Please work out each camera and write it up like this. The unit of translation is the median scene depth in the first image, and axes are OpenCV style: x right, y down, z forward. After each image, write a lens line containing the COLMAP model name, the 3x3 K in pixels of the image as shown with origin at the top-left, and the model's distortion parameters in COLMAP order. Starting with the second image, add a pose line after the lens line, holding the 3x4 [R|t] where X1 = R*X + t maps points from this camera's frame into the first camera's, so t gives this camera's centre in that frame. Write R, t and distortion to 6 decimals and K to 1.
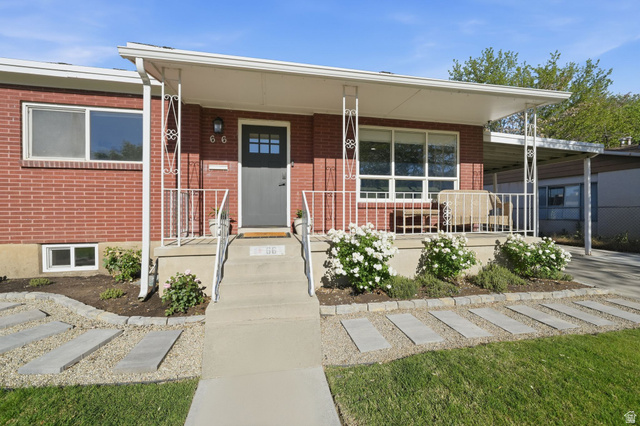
lens RADIAL K [[255.5, 0, 320.4], [0, 255.5, 207.8], [0, 0, 1]] dist [-0.004683, 0.000053]
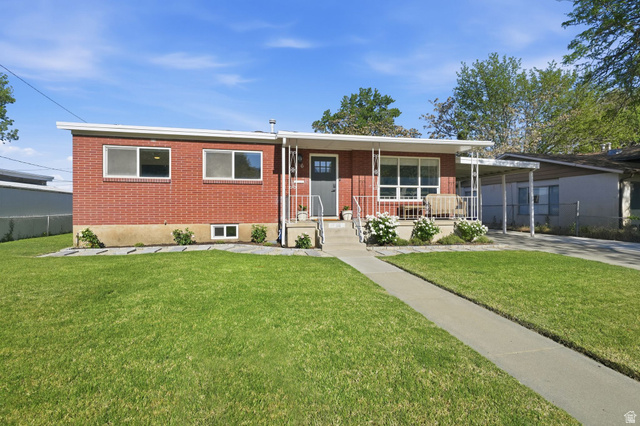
lens RADIAL K [[268.7, 0, 332.6], [0, 268.7, 200.0], [0, 0, 1]] dist [0.000276, 0.000276]
pose [[0.999881, -0.000738, 0.015398, -0.190274], [0.001059, 0.999782, -0.020854, 0.006340], [-0.015379, 0.020868, 0.999664, -0.805560]]
